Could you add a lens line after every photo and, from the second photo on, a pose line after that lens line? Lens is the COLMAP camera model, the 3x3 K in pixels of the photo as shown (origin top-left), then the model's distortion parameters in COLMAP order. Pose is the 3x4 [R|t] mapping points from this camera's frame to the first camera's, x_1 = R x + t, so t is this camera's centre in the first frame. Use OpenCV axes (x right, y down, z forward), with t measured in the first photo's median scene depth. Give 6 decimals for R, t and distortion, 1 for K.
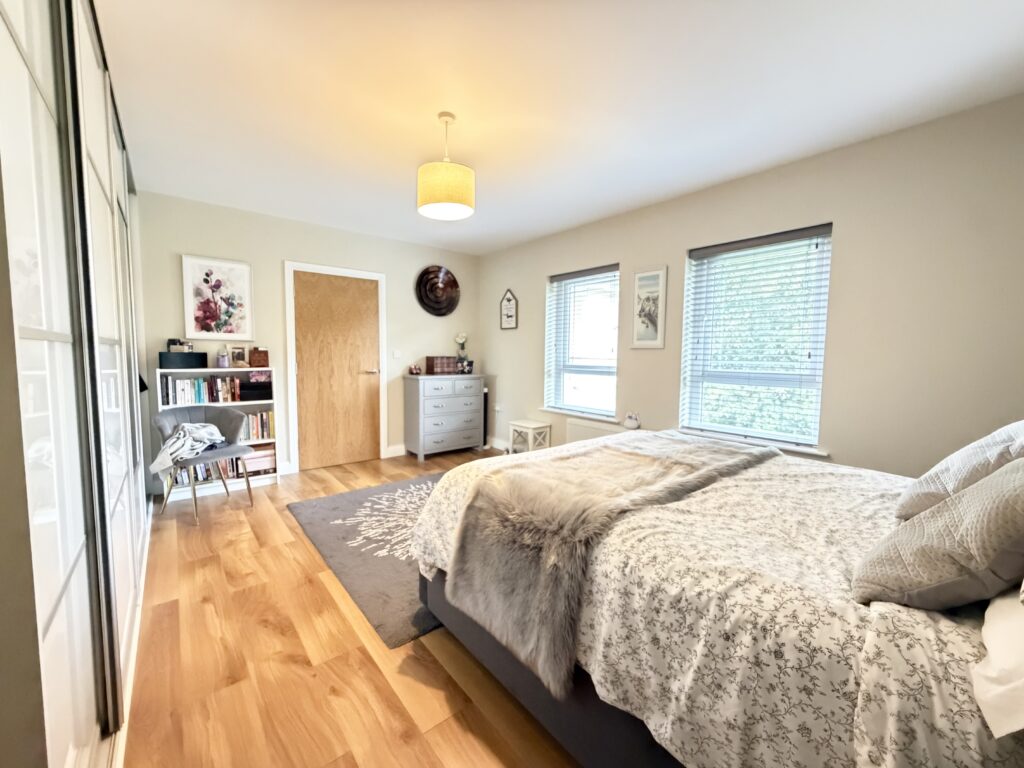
lens RADIAL K [[411.4, 0, 512.5], [0, 411.4, 382.9], [0, 0, 1]] dist [-0.000971, -0.000450]
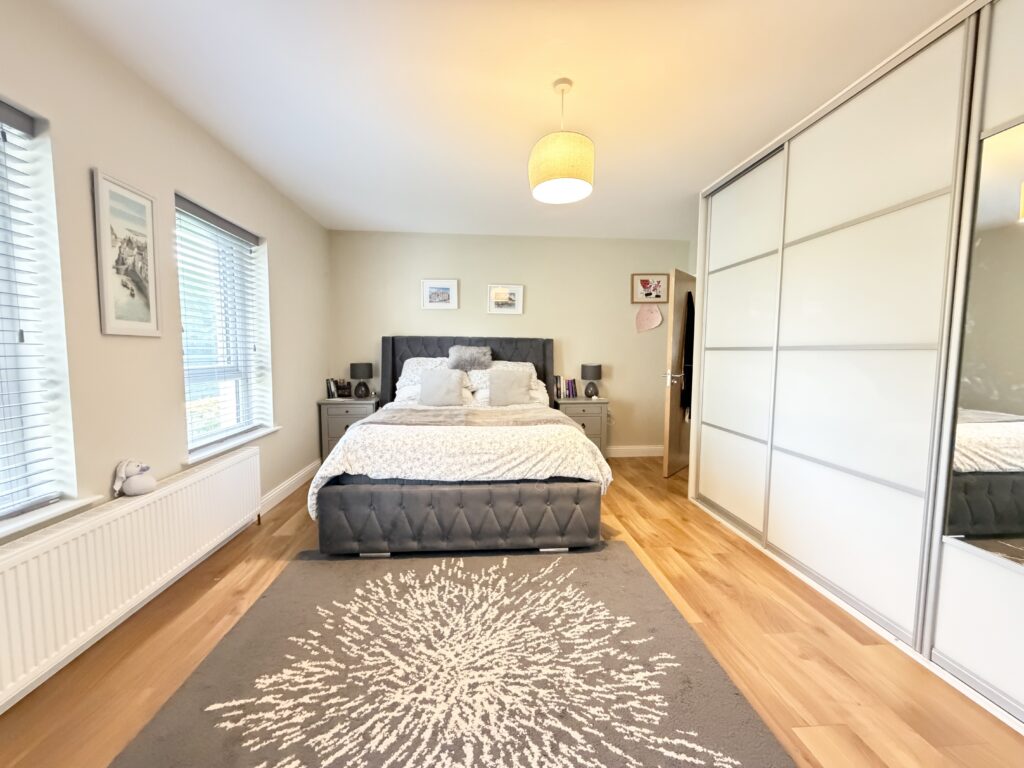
lens RADIAL K [[411.4, 0, 510.4], [0, 411.4, 382.6], [0, 0, 1]] dist [-0.000971, -0.000450]
pose [[-0.817920, -0.062175, 0.571962, -0.481412], [0.026352, 0.989051, 0.145199, -0.112085], [-0.574728, 0.133834, -0.807327, 1.462734]]
